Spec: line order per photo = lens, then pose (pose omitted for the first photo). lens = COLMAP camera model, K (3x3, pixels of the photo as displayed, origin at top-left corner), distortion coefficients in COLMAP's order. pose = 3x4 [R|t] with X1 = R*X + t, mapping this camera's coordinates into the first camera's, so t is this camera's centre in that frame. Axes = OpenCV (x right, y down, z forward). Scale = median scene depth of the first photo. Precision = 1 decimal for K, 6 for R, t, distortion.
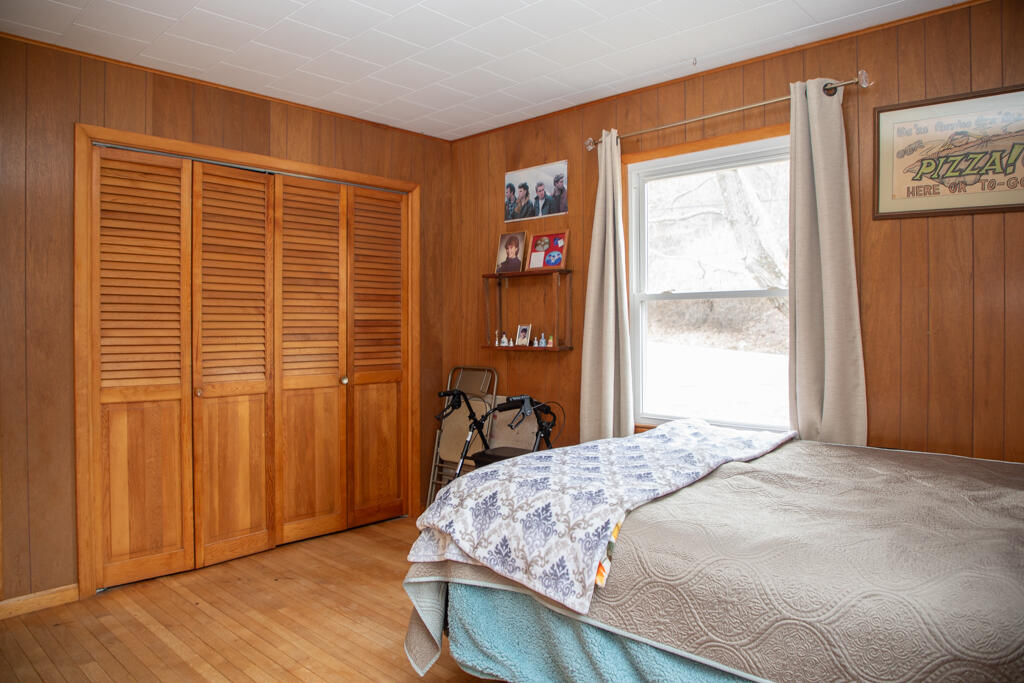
lens RADIAL K [[694.9, 0, 512.0], [0, 694.9, 341.5], [0, 0, 1]] dist [-0.107959, 0.072358]
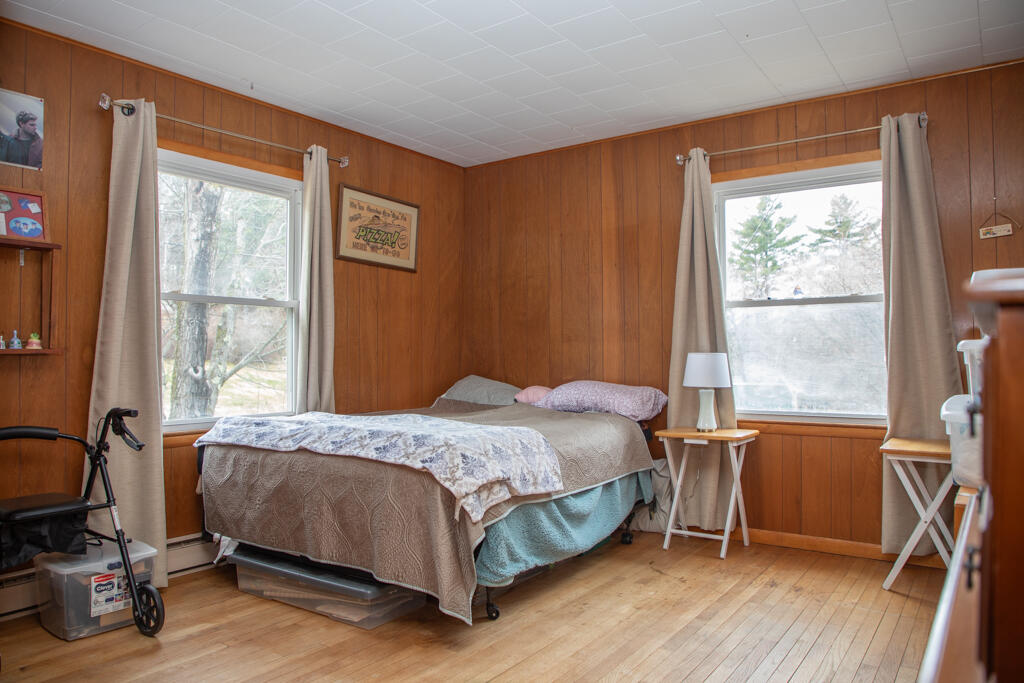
lens RADIAL K [[694.9, 0, 512.0], [0, 694.9, 341.5], [0, 0, 1]] dist [-0.107959, 0.072358]
pose [[-0.144517, 0.017027, 0.989356, -0.817956], [0.019295, 0.999710, -0.014387, 0.022863], [-0.989314, 0.017011, -0.144803, 0.700276]]
